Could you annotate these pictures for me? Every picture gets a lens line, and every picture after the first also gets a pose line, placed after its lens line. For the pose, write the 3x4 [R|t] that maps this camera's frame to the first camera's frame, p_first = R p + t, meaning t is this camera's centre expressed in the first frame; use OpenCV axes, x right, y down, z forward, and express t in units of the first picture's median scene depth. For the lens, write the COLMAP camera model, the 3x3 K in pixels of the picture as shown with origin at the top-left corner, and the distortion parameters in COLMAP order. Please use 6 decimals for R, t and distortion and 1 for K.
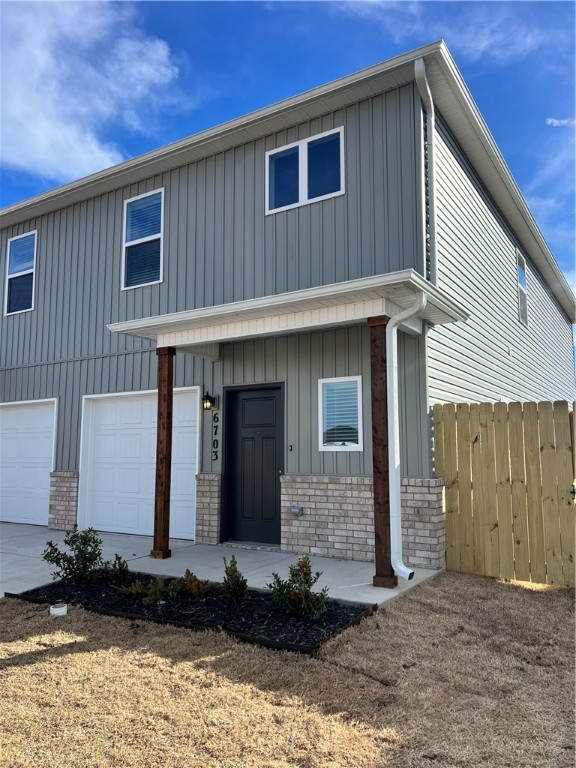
lens RADIAL K [[590.4, 0, 293.5], [0, 590.4, 387.8], [0, 0, 1]] dist [0.008880, -0.027408]
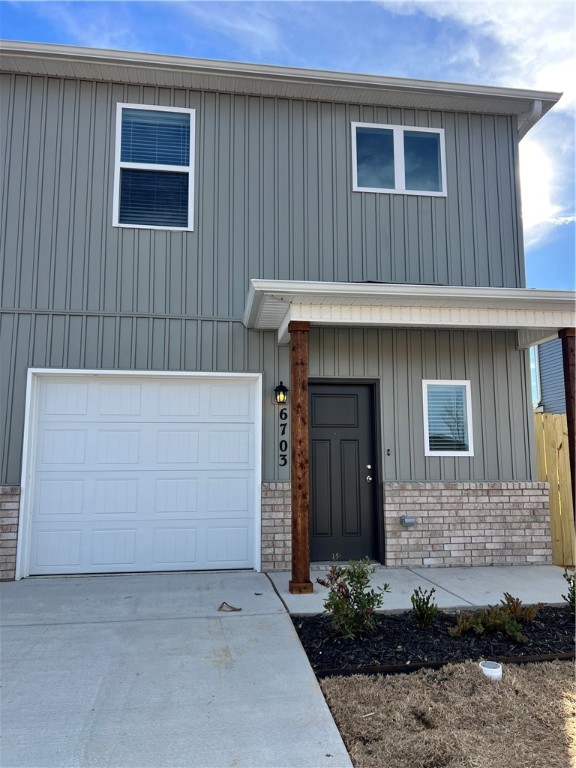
lens RADIAL K [[590.4, 0, 288.3], [0, 590.4, 379.3], [0, 0, 1]] dist [0.008880, -0.027408]
pose [[0.756097, 0.088533, 0.648443, -0.740210], [-0.076019, 0.995982, -0.047344, 0.045606], [-0.650029, -0.013497, 0.759789, 0.417162]]
